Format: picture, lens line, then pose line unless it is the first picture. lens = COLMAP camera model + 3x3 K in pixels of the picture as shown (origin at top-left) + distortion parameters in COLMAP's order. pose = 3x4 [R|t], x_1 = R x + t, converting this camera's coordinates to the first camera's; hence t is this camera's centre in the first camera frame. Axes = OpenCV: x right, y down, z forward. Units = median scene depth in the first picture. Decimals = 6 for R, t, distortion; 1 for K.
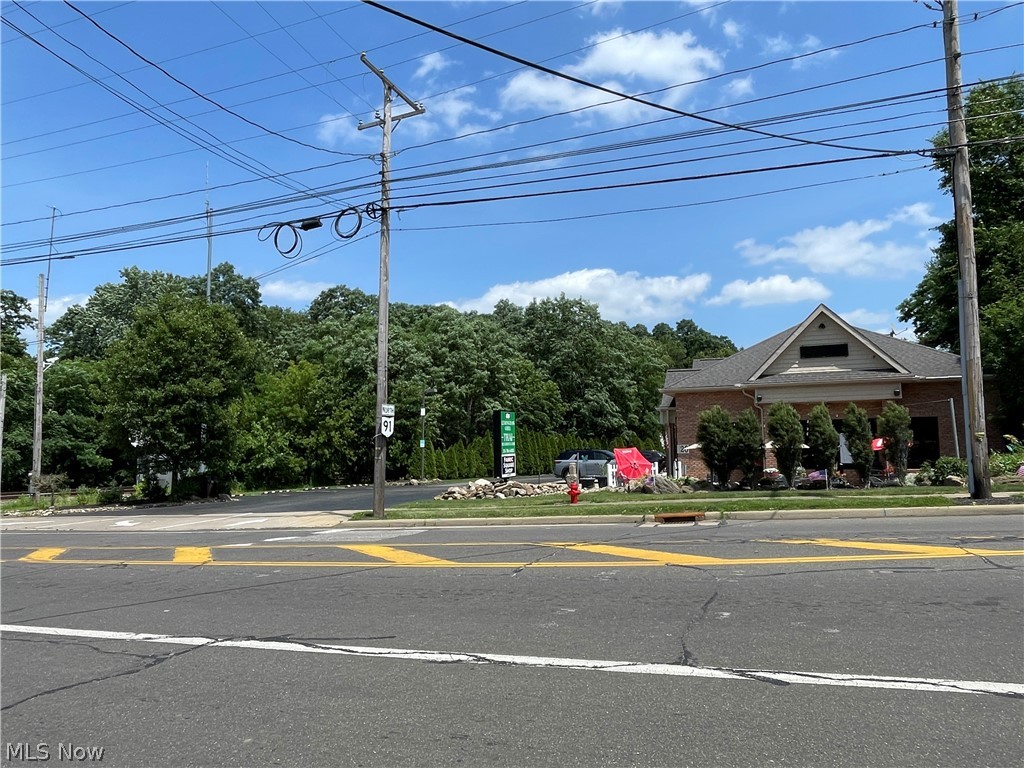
lens RADIAL K [[690.4, 0, 511.6], [0, 690.4, 387.6], [0, 0, 1]] dist [0.002515, 0.001595]
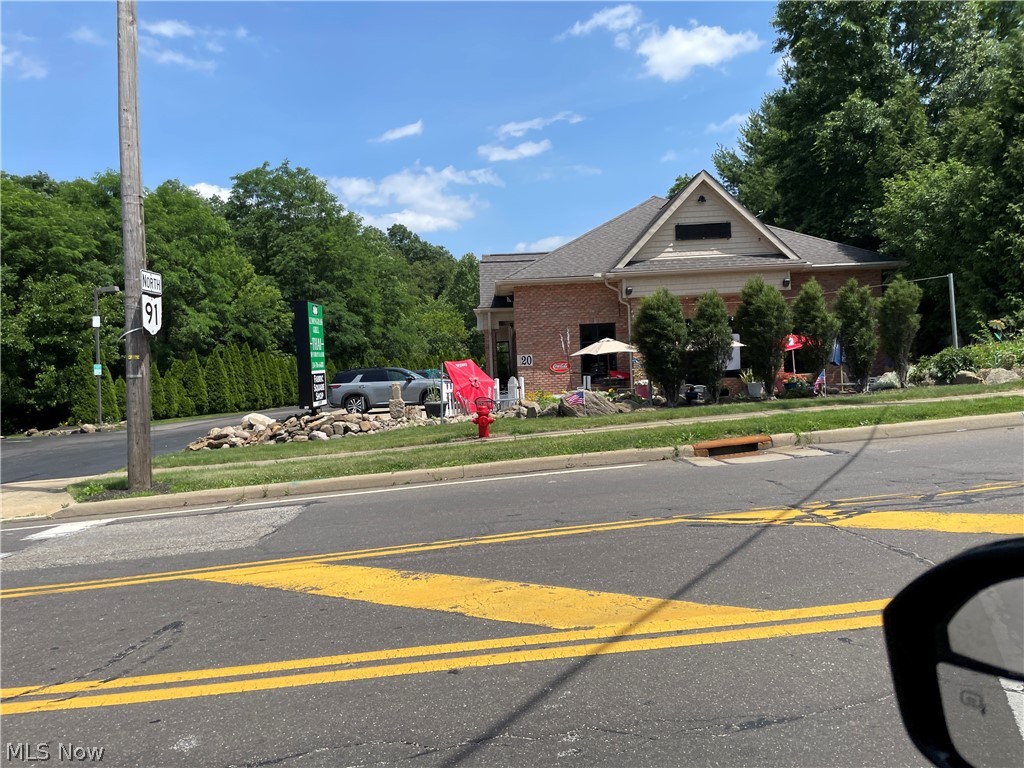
lens RADIAL K [[781.9, 0, 511.4], [0, 781.9, 379.4], [0, 0, 1]] dist [0.056609, -0.065394]
pose [[0.913693, -0.035172, 0.404881, -0.133765], [-0.001277, 0.995995, 0.089403, 0.039574], [-0.406404, -0.082204, 0.909988, 0.268617]]
